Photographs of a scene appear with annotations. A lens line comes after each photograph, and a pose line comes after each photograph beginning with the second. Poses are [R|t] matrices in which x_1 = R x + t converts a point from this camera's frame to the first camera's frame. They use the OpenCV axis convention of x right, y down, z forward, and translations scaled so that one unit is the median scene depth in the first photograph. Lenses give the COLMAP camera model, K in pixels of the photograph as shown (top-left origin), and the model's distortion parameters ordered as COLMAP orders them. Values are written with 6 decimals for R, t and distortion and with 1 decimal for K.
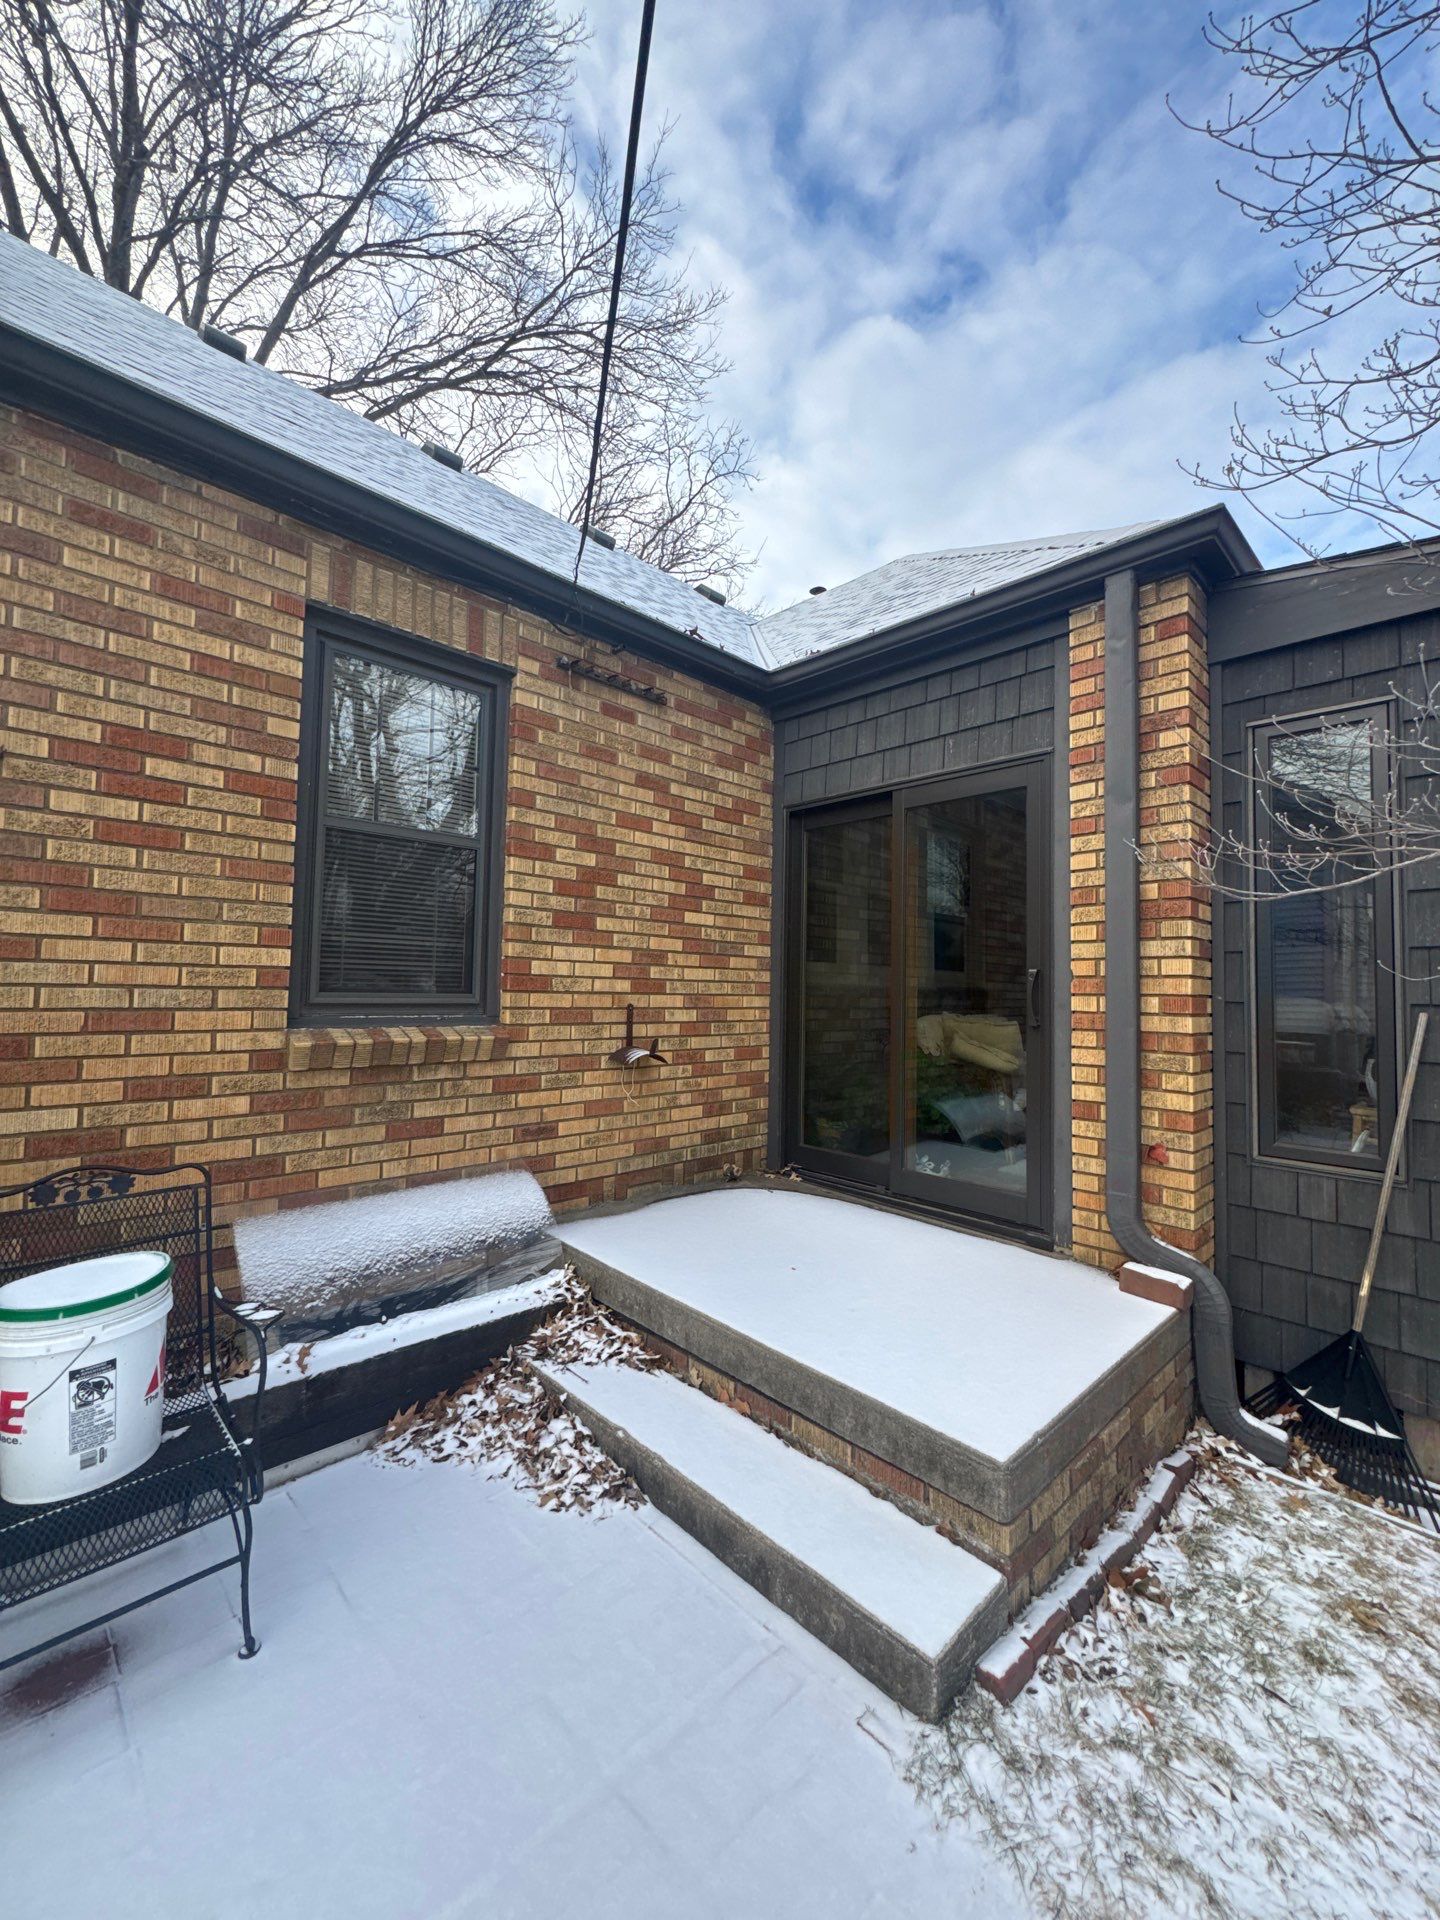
lens RADIAL K [[765.9, 0, 714.6], [0, 765.9, 965.6], [0, 0, 1]] dist [0.013480, 0.000006]
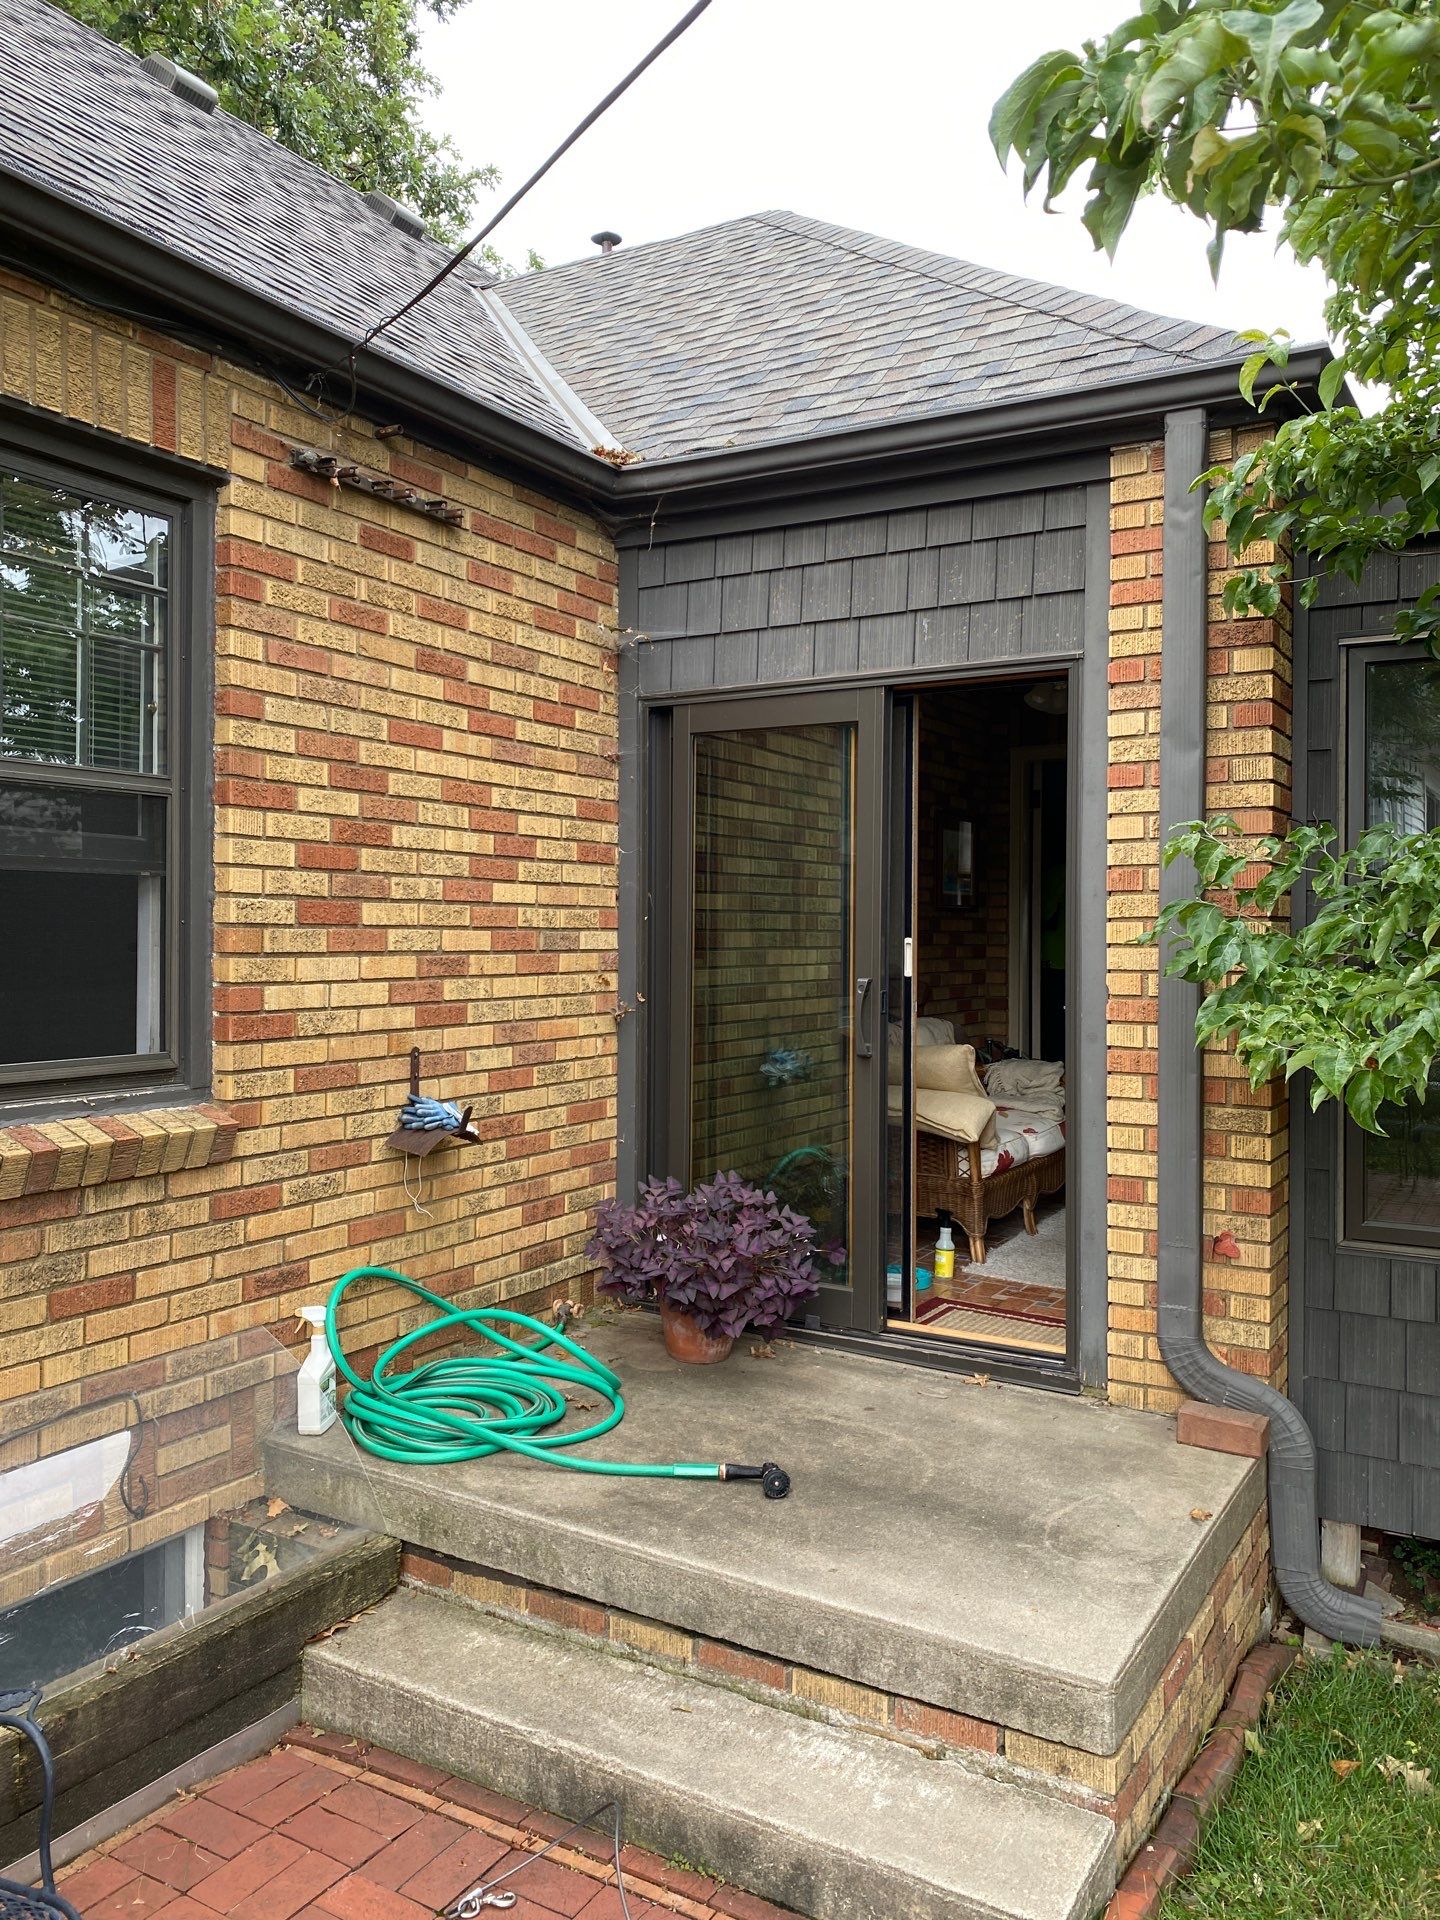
lens RADIAL K [[1445.0, 0, 720.0], [0, 1445.0, 960.0], [0, 0, 1]] dist [0.069456, -0.089151]
pose [[0.964476, -0.018689, 0.263510, -0.196222], [0.004670, 0.998545, 0.053728, -0.083511], [-0.264130, -0.050589, 0.963159, -0.142530]]
